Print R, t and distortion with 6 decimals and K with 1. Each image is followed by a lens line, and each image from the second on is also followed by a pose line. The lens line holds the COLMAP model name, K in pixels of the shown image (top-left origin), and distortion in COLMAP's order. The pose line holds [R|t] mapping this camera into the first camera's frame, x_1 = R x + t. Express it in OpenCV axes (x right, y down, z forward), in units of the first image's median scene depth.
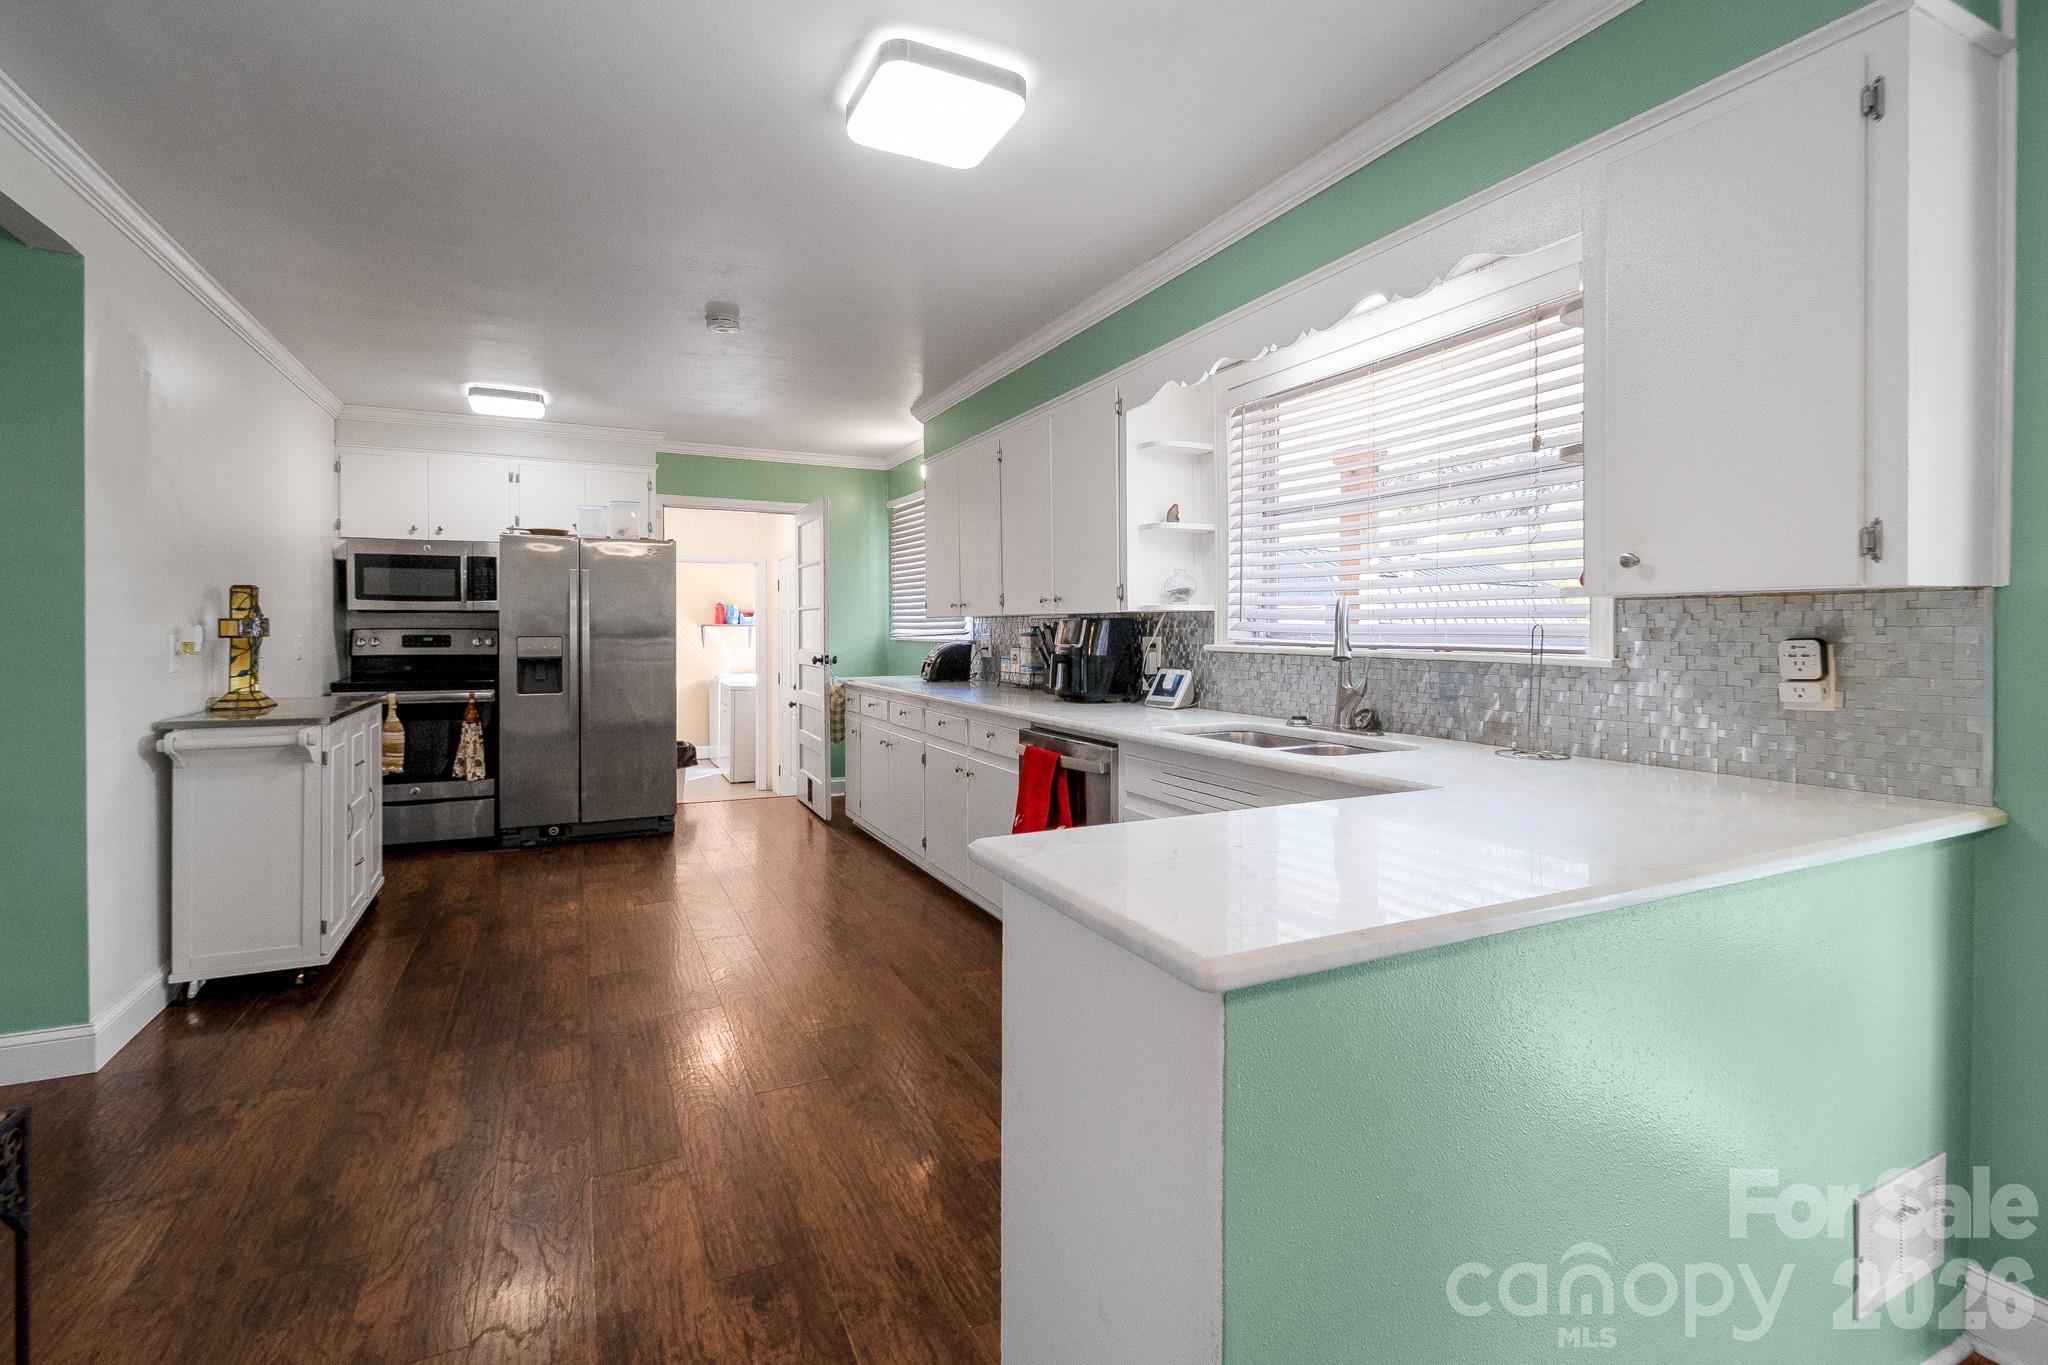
lens RADIAL K [[919.8, 0, 1021.6], [0, 919.8, 631.2], [0, 0, 1]] dist [0.009625, -0.004544]
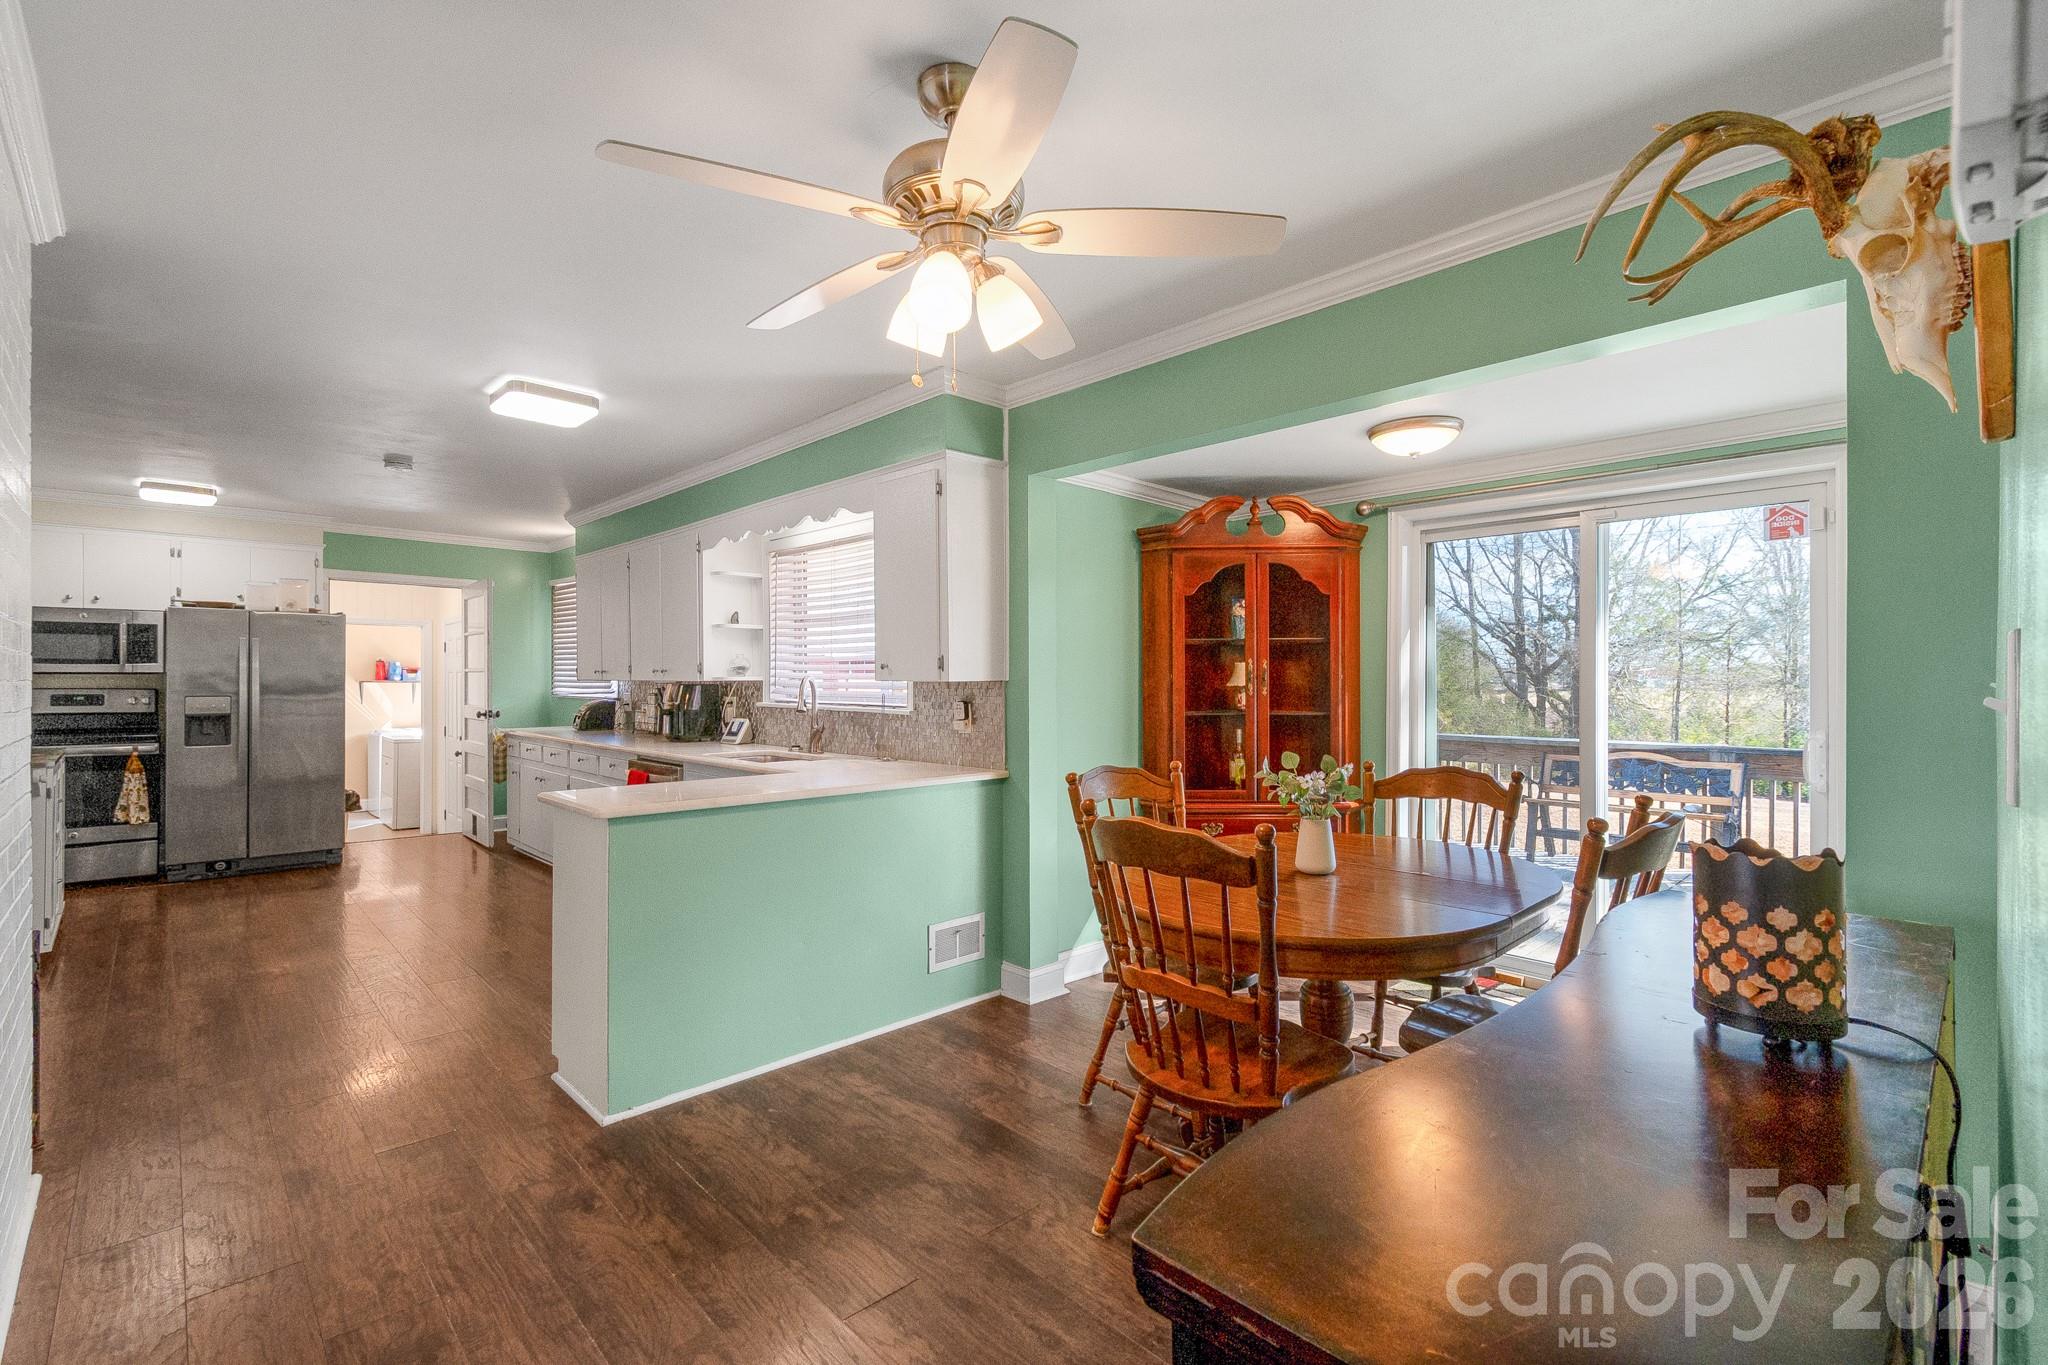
lens RADIAL K [[880.4, 0, 983.0], [0, 880.4, 681.6], [0, 0, 1]] dist [0.010020, -0.004708]
pose [[0.958584, 0.002174, 0.284801, 0.086091], [-0.001510, 0.999996, -0.002551, -0.010468], [-0.284805, 0.002016, 0.958583, -0.323299]]
